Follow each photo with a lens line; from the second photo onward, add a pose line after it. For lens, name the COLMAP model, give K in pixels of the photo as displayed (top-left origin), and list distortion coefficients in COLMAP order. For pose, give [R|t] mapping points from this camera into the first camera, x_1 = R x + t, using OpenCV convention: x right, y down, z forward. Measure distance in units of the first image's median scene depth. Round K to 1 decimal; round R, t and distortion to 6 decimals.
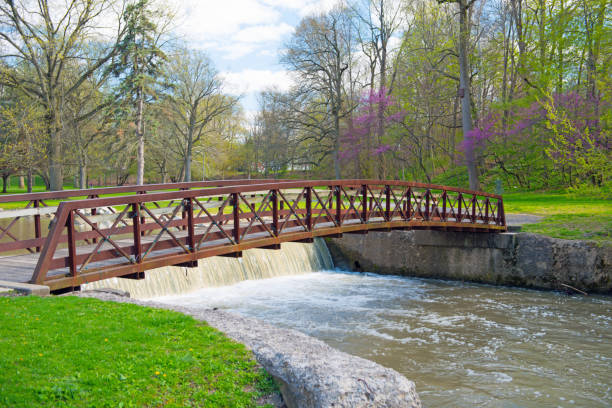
lens RADIAL K [[712.0, 0, 306.0], [0, 712.0, 204.0], [0, 0, 1]] dist [0.103210, -0.014769]
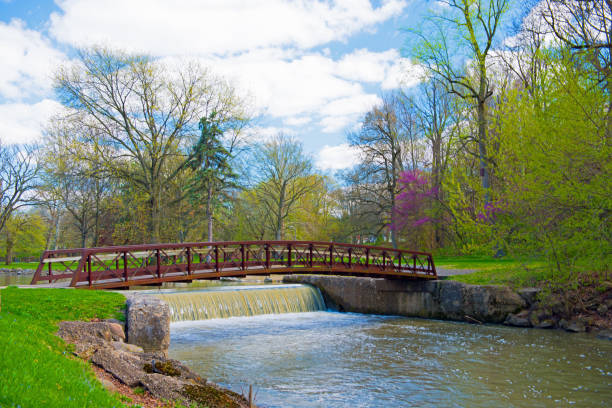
lens RADIAL K [[712.0, 0, 306.0], [0, 712.0, 204.0], [0, 0, 1]] dist [0.103210, -0.014769]
pose [[0.984804, -0.023492, -0.172072, 0.267244], [0.005521, 0.994543, -0.104180, 0.034915], [0.173581, 0.101646, 0.979560, -0.388538]]
